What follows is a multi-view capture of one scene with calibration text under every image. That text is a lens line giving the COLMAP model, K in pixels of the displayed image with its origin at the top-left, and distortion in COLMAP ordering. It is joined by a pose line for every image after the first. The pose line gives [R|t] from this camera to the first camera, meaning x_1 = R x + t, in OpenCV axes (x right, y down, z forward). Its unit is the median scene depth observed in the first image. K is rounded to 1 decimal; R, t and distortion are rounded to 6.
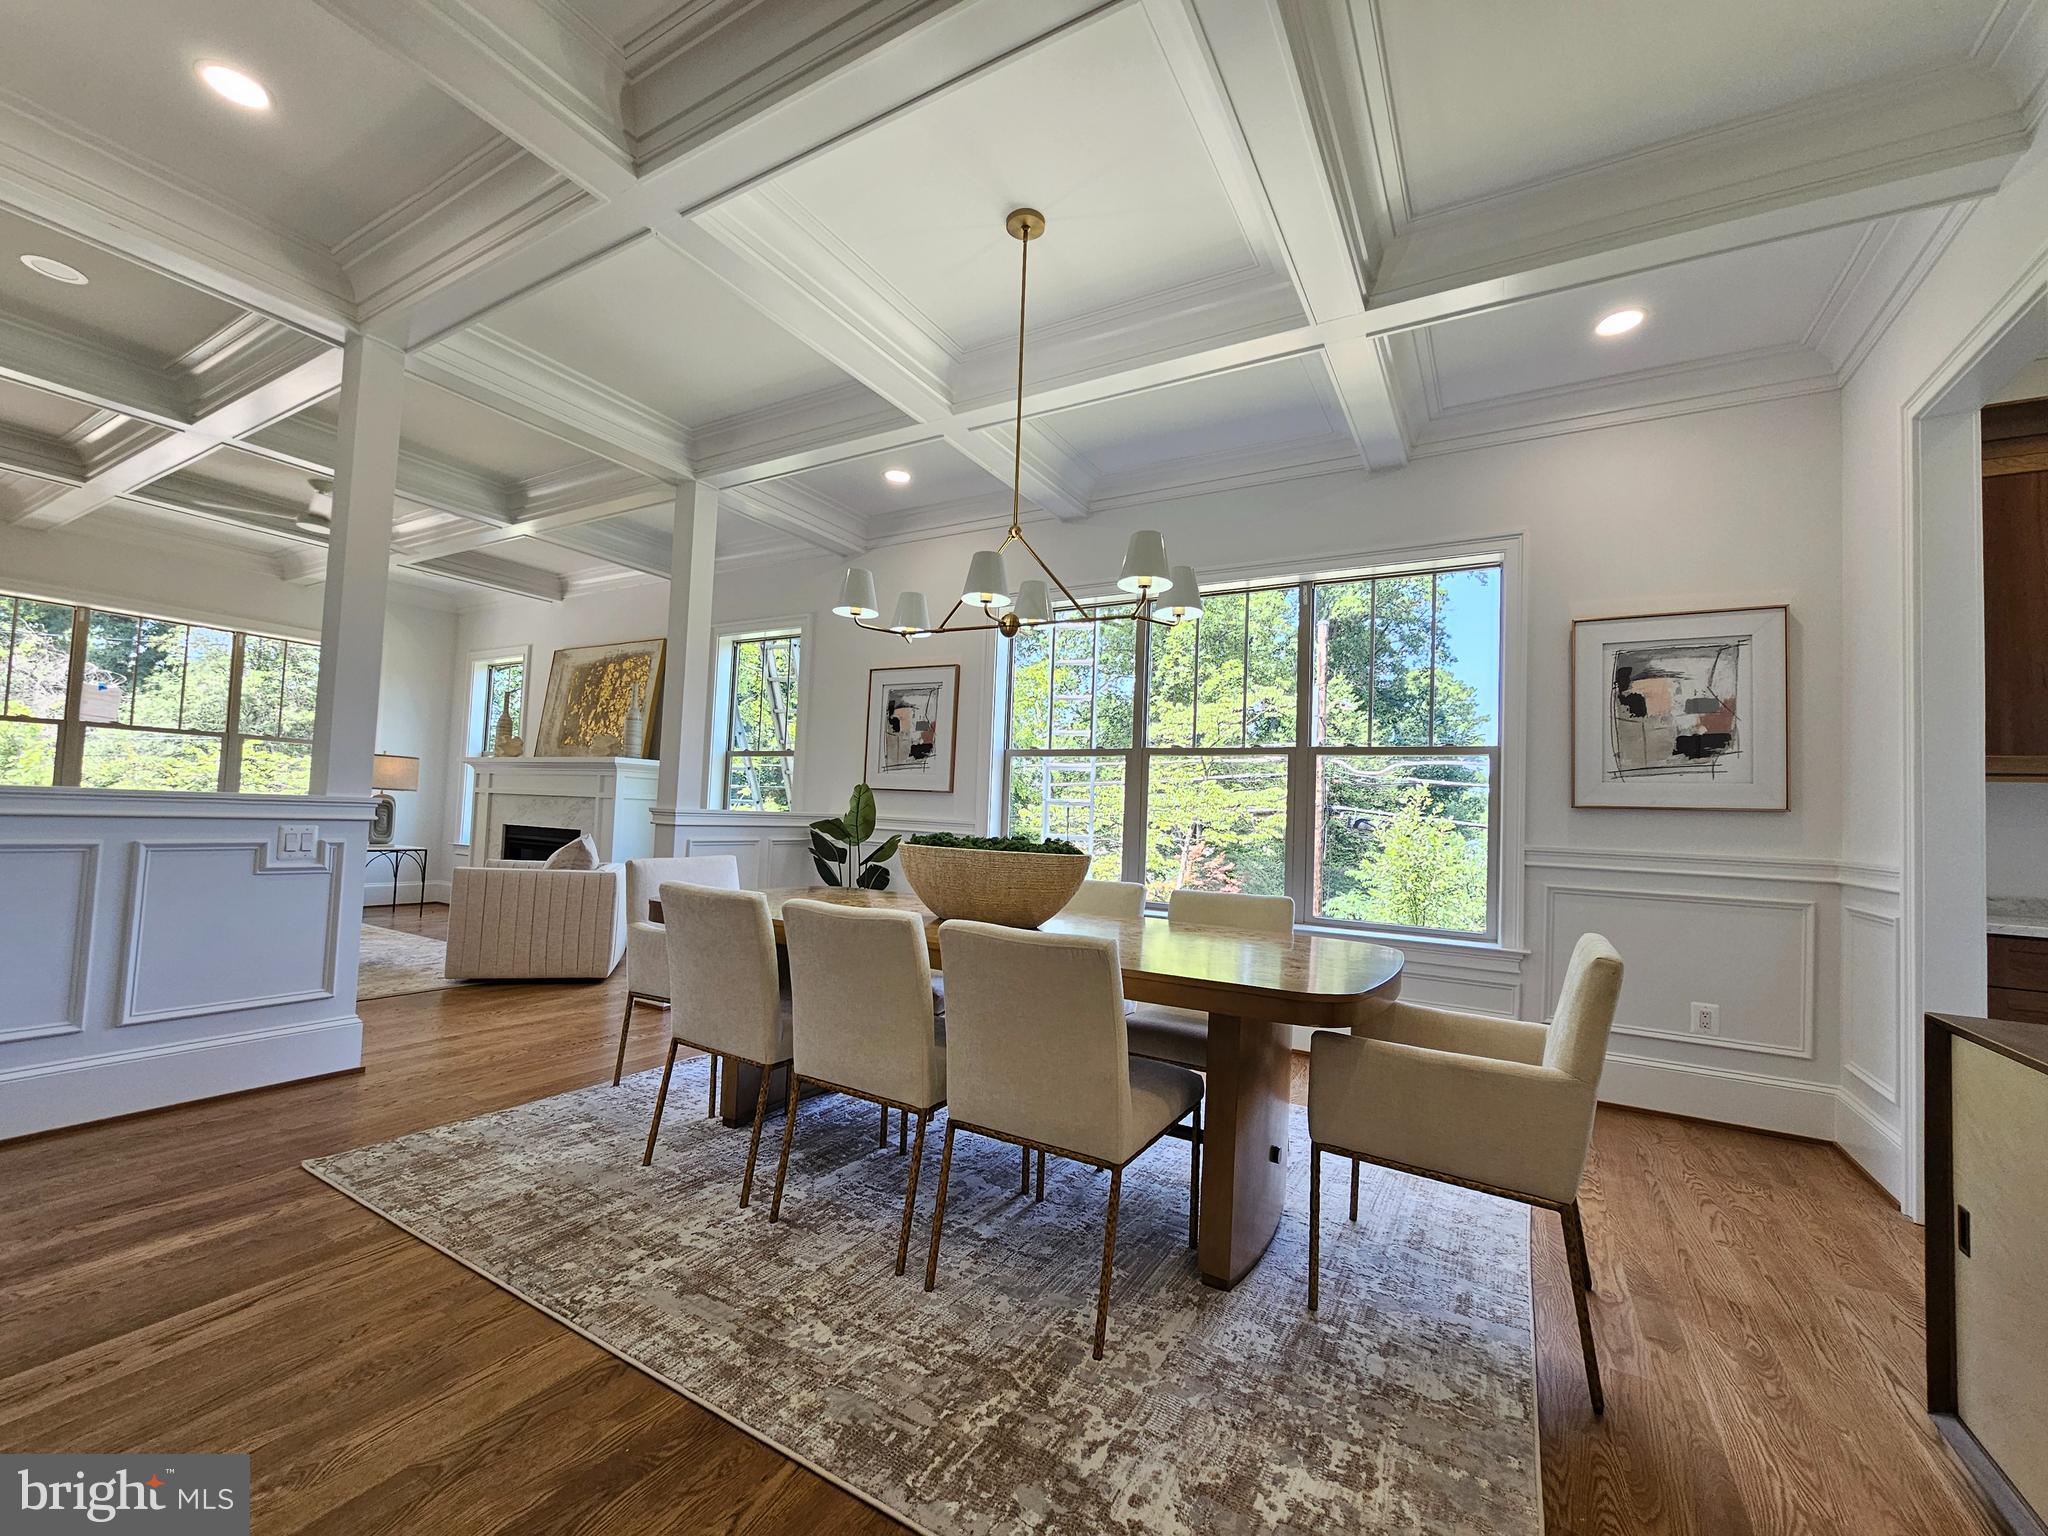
lens RADIAL K [[840.8, 0, 1020.9], [0, 840.8, 735.8], [0, 0, 1]] dist [-0.004508, 0.002565]
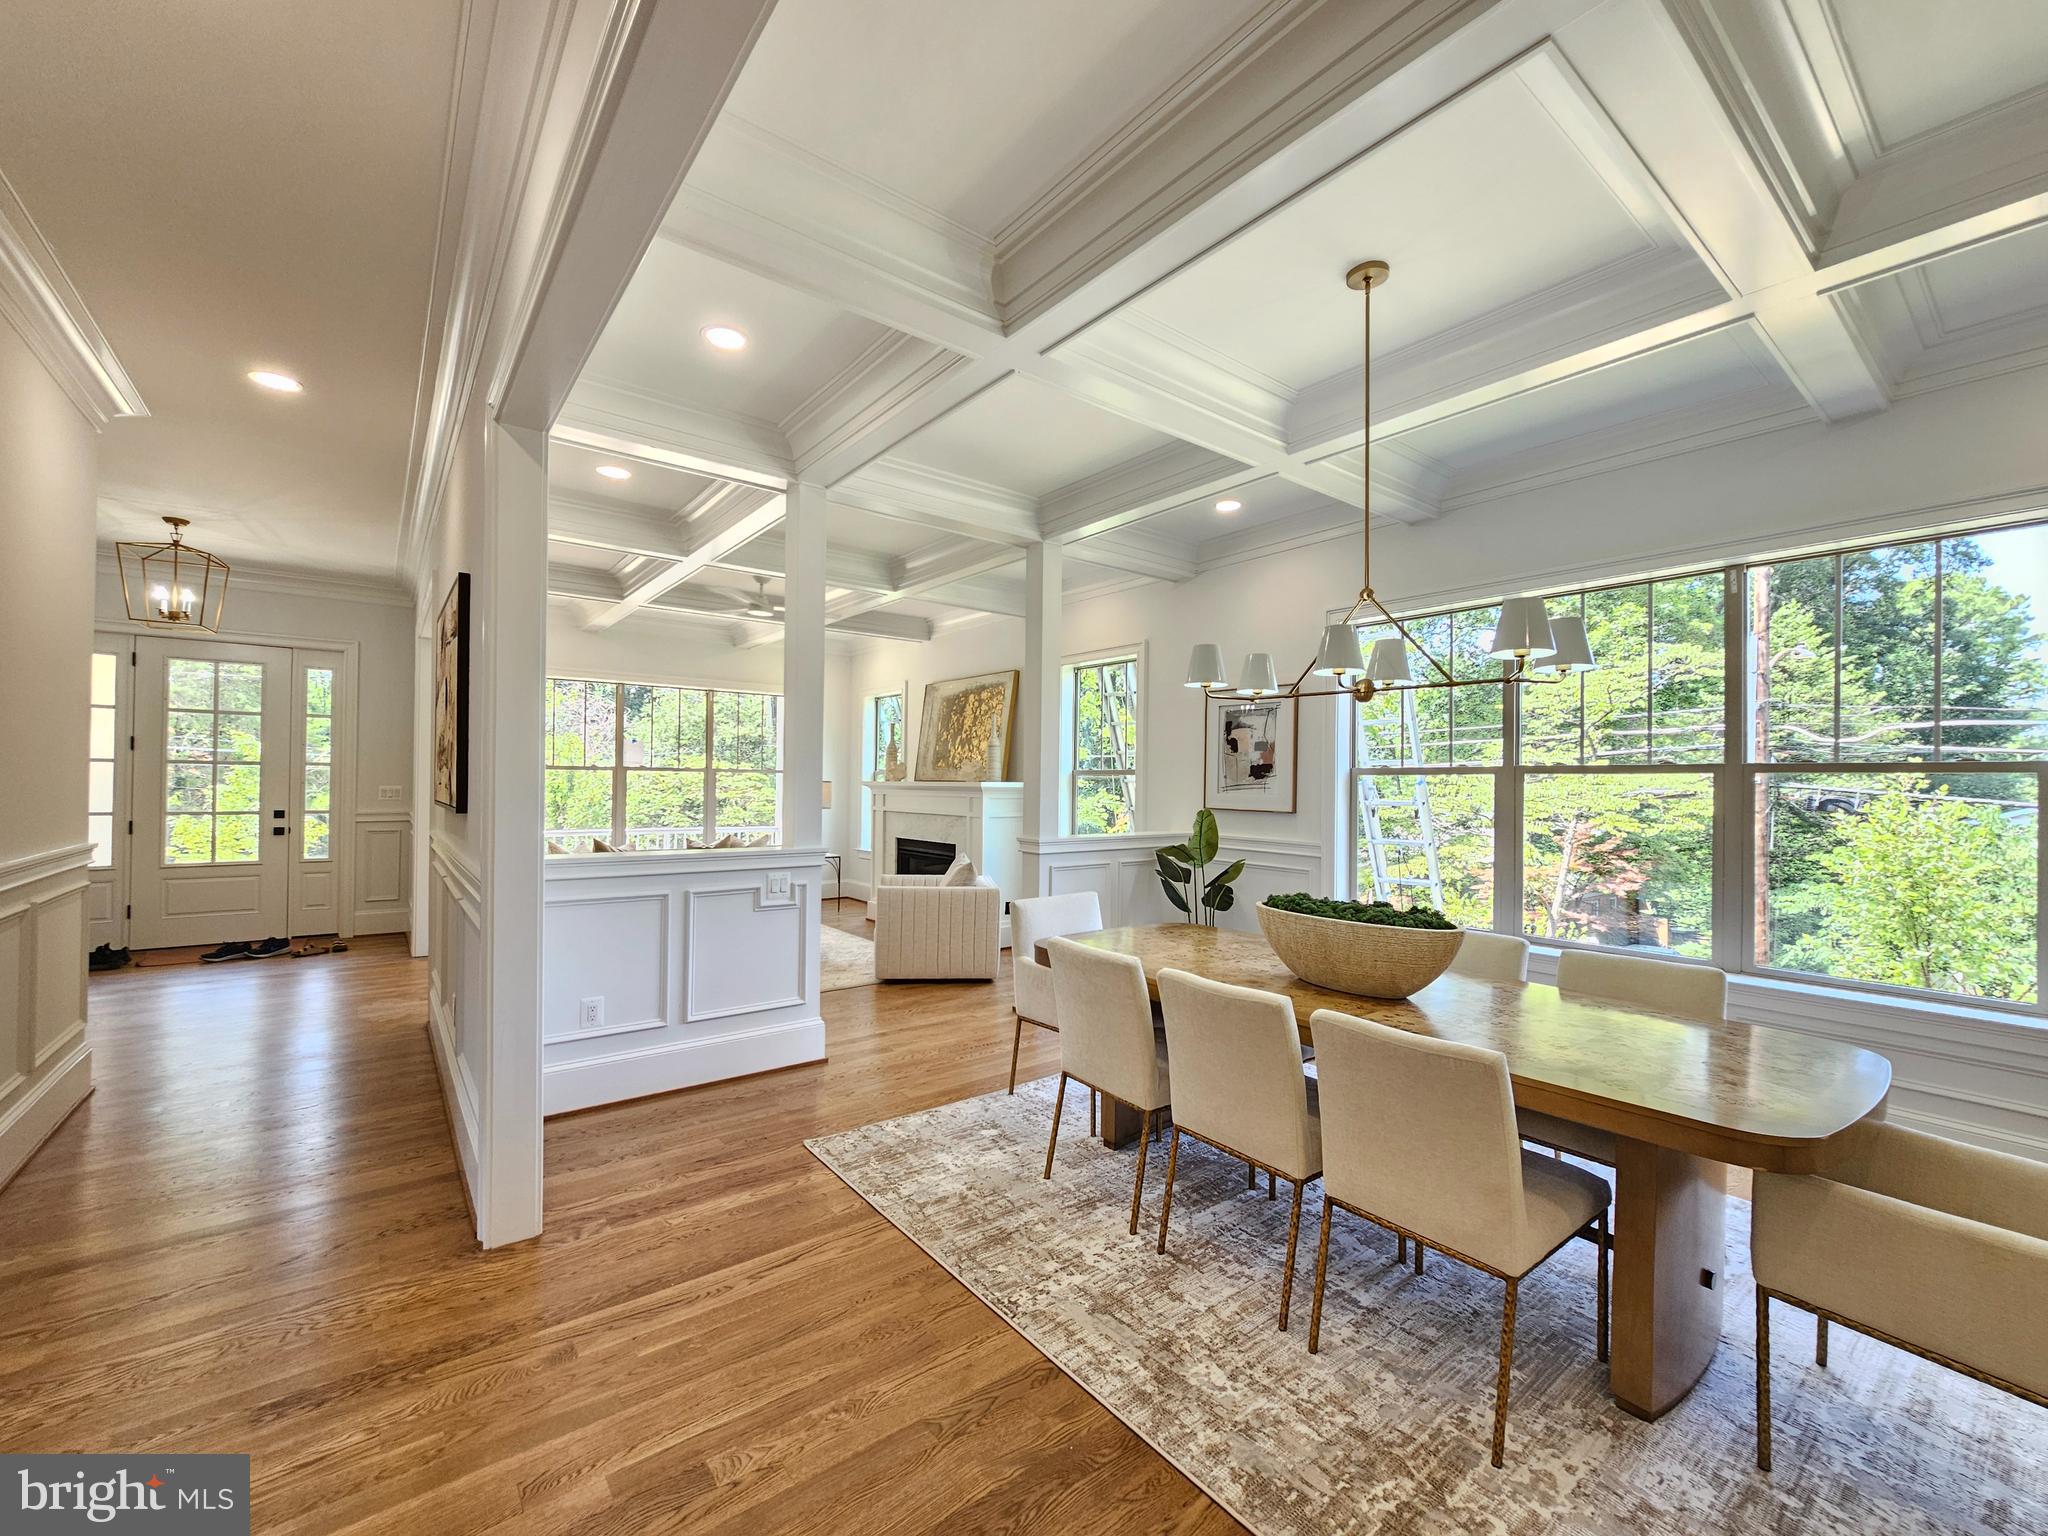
lens RADIAL K [[840.8, 0, 1031.2], [0, 840.8, 753.6], [0, 0, 1]] dist [-0.004508, 0.002565]
pose [[0.930311, -0.033698, -0.365220, -0.020376], [0.045709, 0.998659, 0.024290, -0.102169], [0.363911, -0.039291, 0.930604, -0.065528]]
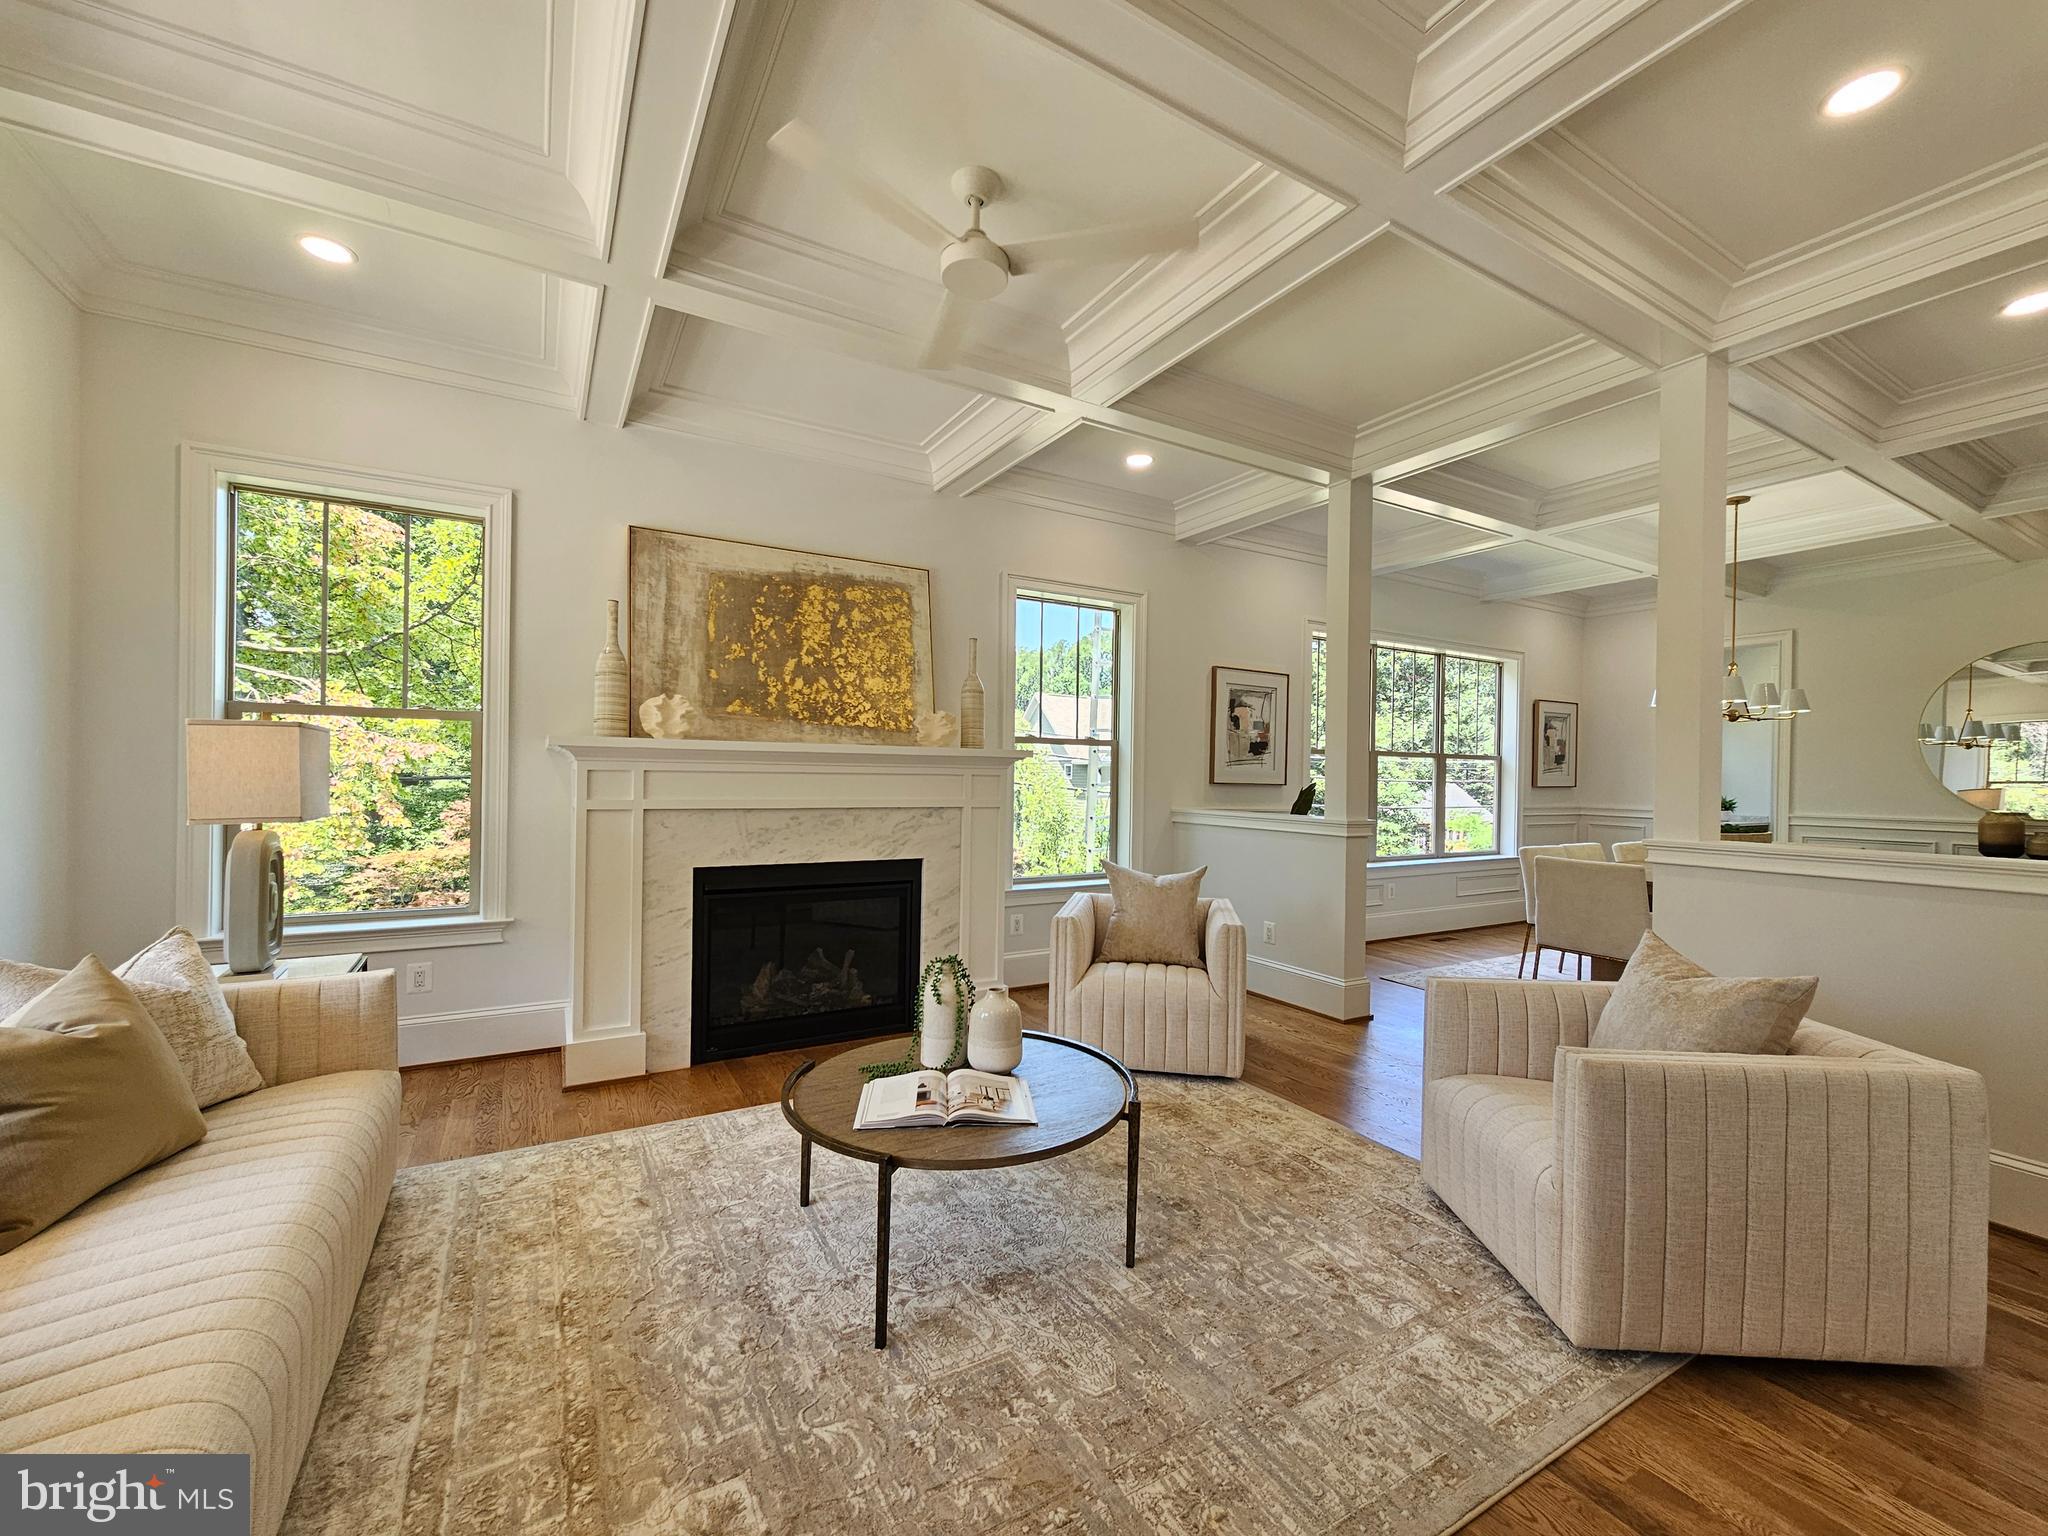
lens RADIAL K [[840.8, 0, 1042.4], [0, 840.8, 773.1], [0, 0, 1]] dist [-0.004508, 0.002565]
pose [[0.474717, -0.011651, 0.880061, -3.187073], [-0.054561, 0.997600, 0.042638, 0.050337], [-0.878446, -0.068258, 0.472942, 1.869796]]
